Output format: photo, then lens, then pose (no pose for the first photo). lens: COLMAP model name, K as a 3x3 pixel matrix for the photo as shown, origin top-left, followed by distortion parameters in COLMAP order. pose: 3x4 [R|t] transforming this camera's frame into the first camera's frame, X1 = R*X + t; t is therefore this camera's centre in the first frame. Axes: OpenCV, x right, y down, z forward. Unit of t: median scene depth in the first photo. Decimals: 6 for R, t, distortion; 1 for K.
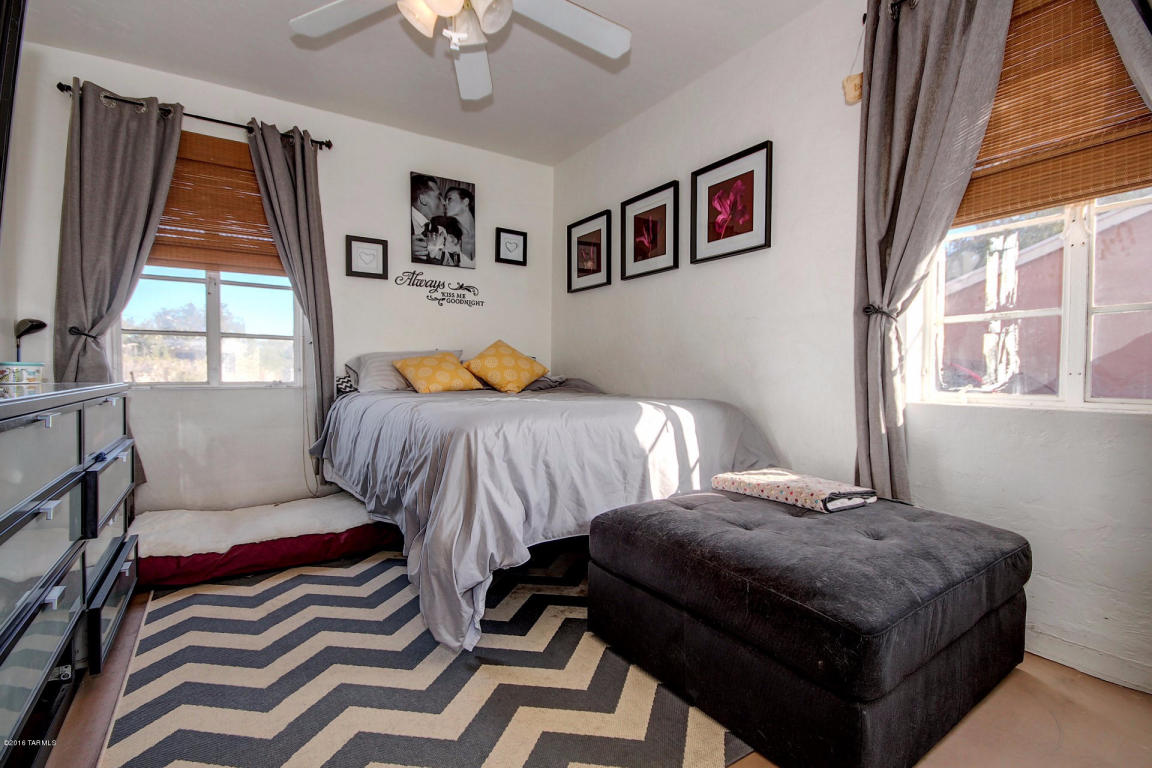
lens RADIAL K [[536.4, 0, 580.9], [0, 536.4, 386.9], [0, 0, 1]] dist [0.008383, -0.010137]
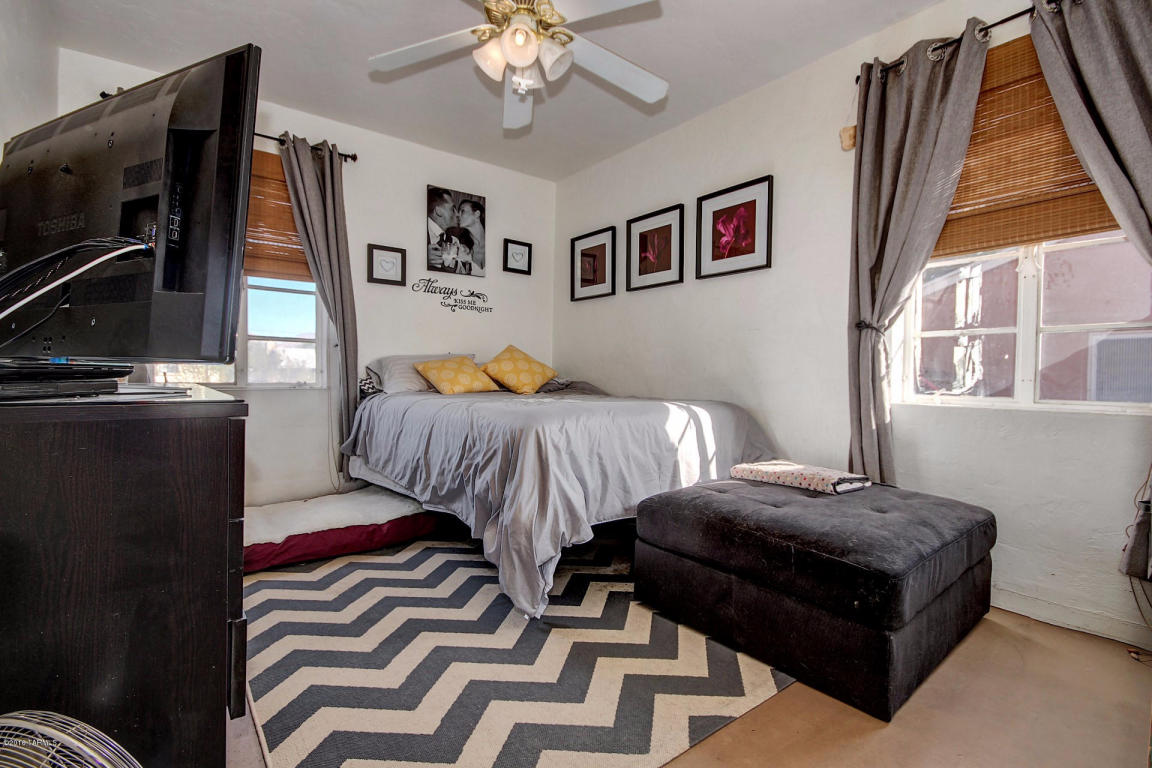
lens RADIAL K [[536.4, 0, 580.9], [0, 536.4, 386.9], [0, 0, 1]] dist [0.008383, -0.010137]
pose [[0.996575, 0.004596, 0.082568, -0.175385], [-0.004237, 0.999981, -0.004525, 0.000714], [-0.082587, 0.004160, 0.996575, -0.128498]]
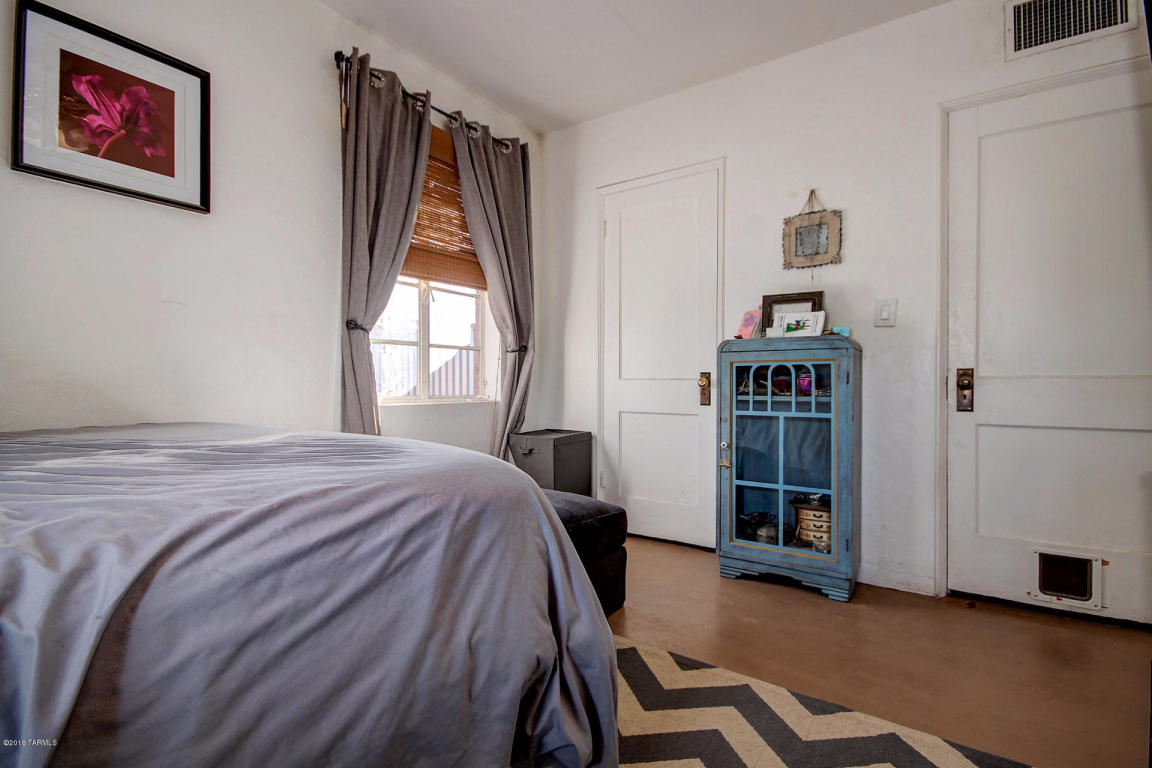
lens RADIAL K [[536.4, 0, 580.9], [0, 536.4, 386.9], [0, 0, 1]] dist [0.008383, -0.010137]
pose [[-0.371311, -0.003903, 0.928500, -0.661744], [0.021127, 0.999697, 0.012651, -0.017394], [-0.928268, 0.024314, -0.371116, 0.969728]]
